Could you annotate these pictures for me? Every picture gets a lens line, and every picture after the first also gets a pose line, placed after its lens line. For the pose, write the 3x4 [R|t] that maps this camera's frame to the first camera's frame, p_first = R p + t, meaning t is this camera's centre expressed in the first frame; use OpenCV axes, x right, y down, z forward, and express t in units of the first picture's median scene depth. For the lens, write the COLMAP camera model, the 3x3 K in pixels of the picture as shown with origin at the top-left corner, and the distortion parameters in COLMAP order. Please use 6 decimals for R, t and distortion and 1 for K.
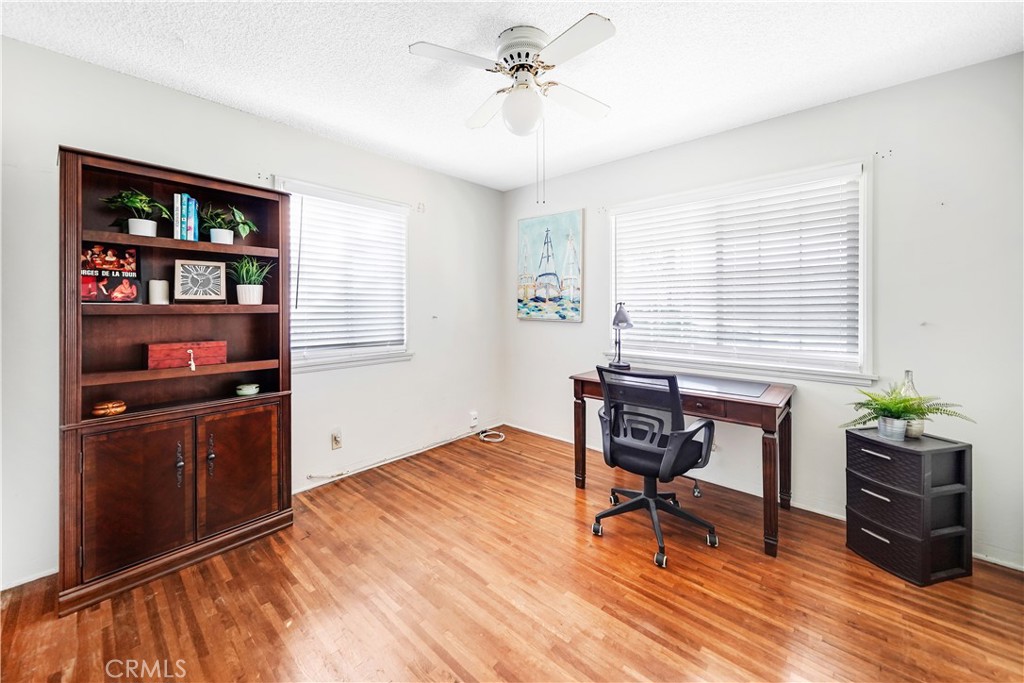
lens RADIAL K [[368.0, 0, 509.4], [0, 368.0, 305.4], [0, 0, 1]] dist [0.001604, -0.000006]
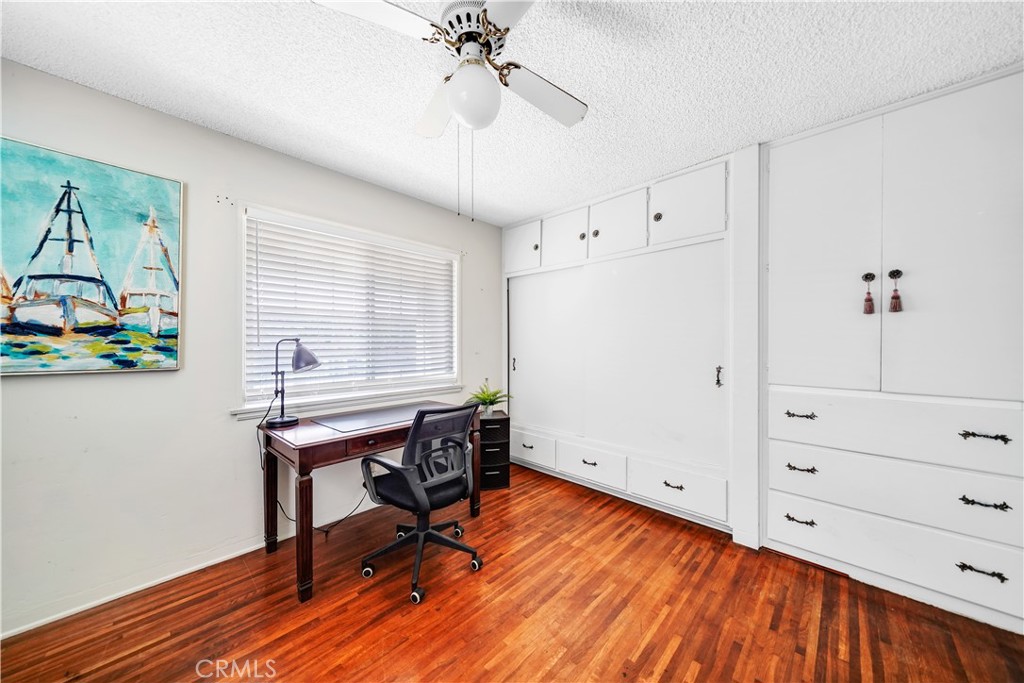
lens RADIAL K [[346.4, 0, 511.1], [0, 346.4, 342.8], [0, 0, 1]] dist [0.001654, 0.000031]
pose [[0.052093, -0.001526, 0.998641, -0.328178], [-0.001645, 0.999997, 0.001614, -0.000838], [-0.998641, -0.001727, 0.052090, 0.413197]]
